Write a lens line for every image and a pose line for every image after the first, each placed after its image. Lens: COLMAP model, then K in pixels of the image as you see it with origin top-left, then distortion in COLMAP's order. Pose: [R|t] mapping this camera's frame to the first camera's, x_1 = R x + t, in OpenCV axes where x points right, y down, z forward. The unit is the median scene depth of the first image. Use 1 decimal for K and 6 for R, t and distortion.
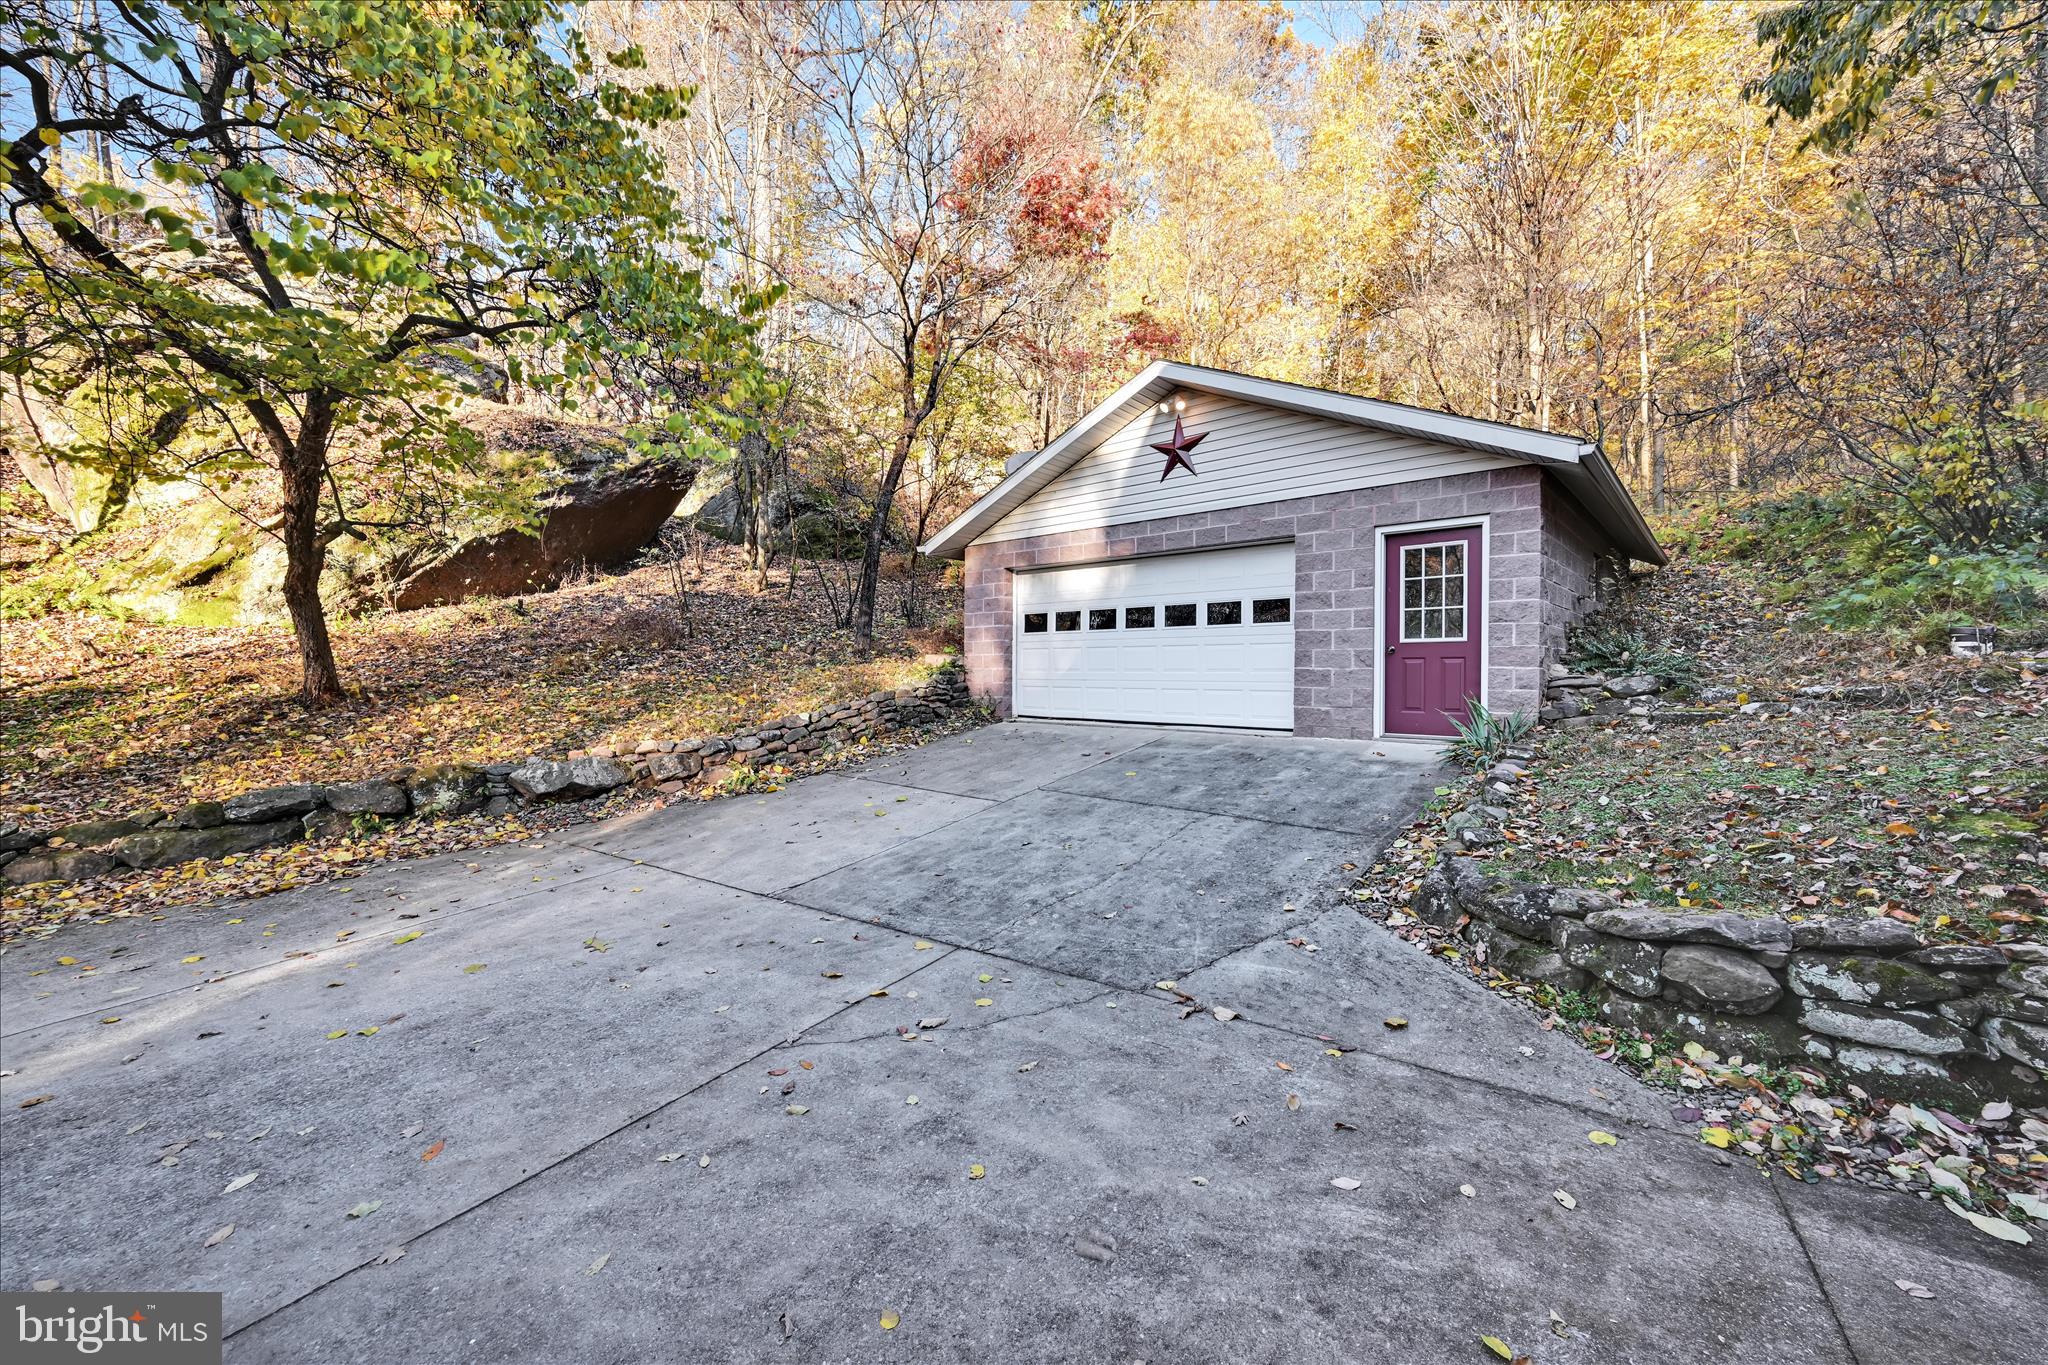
lens RADIAL K [[837.5, 0, 1024.0], [0, 837.5, 682.5], [0, 0, 1]] dist [-0.000765, -0.000246]
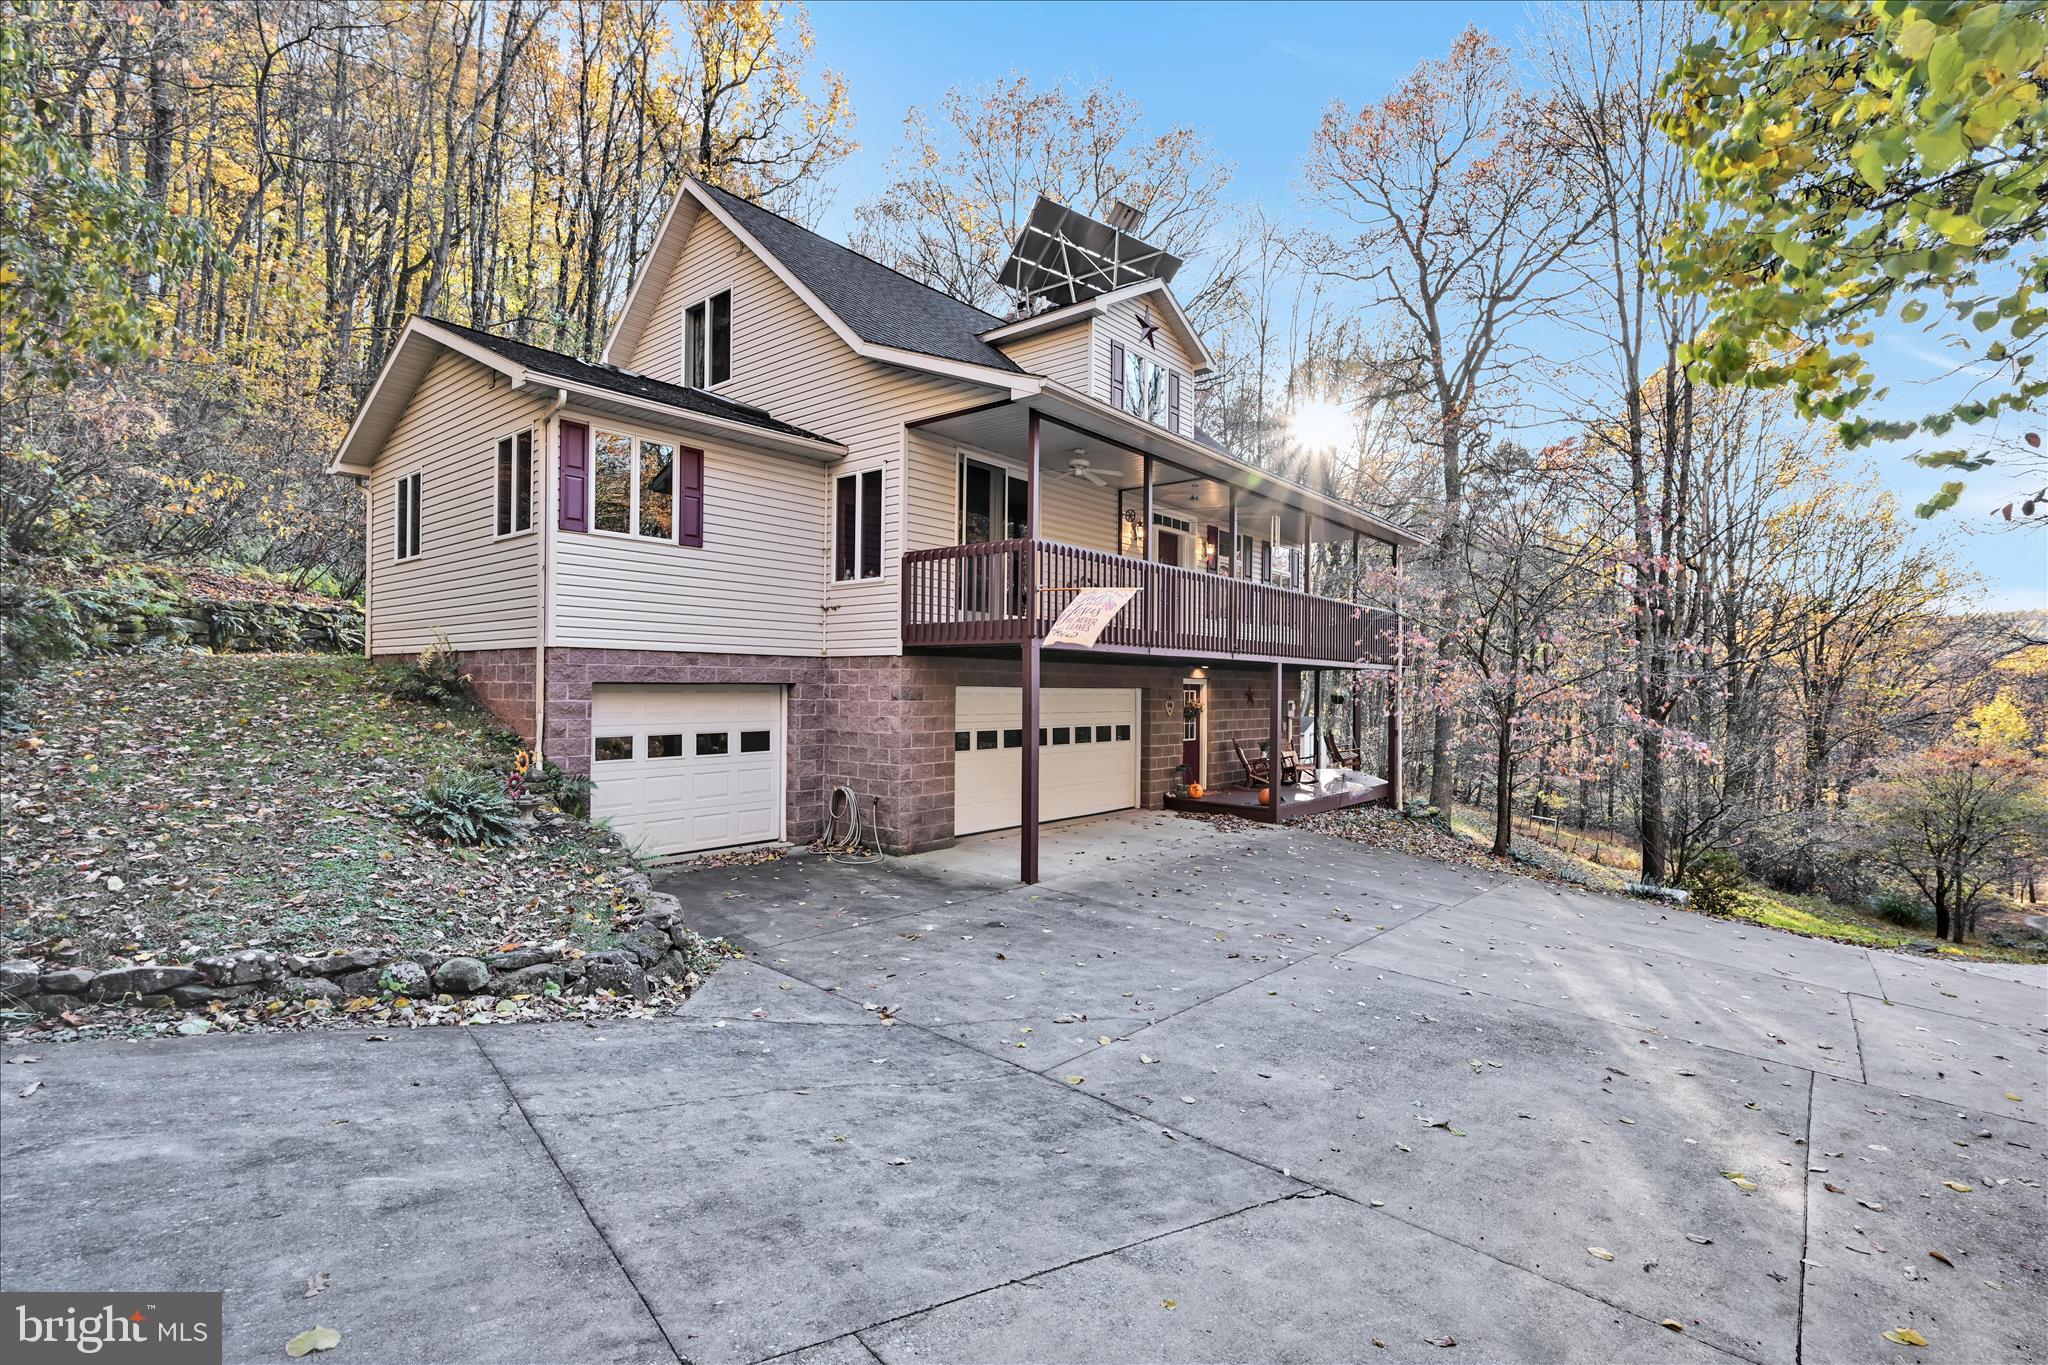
lens RADIAL K [[945.3, 0, 1024.0], [0, 945.3, 682.5], [0, 0, 1]] dist [-0.002661, -0.000236]
pose [[-0.990010, -0.014832, 0.140213, -0.289589], [-0.012988, 0.999817, 0.014058, -0.239915], [-0.140396, 0.012096, -0.990022, 2.882448]]
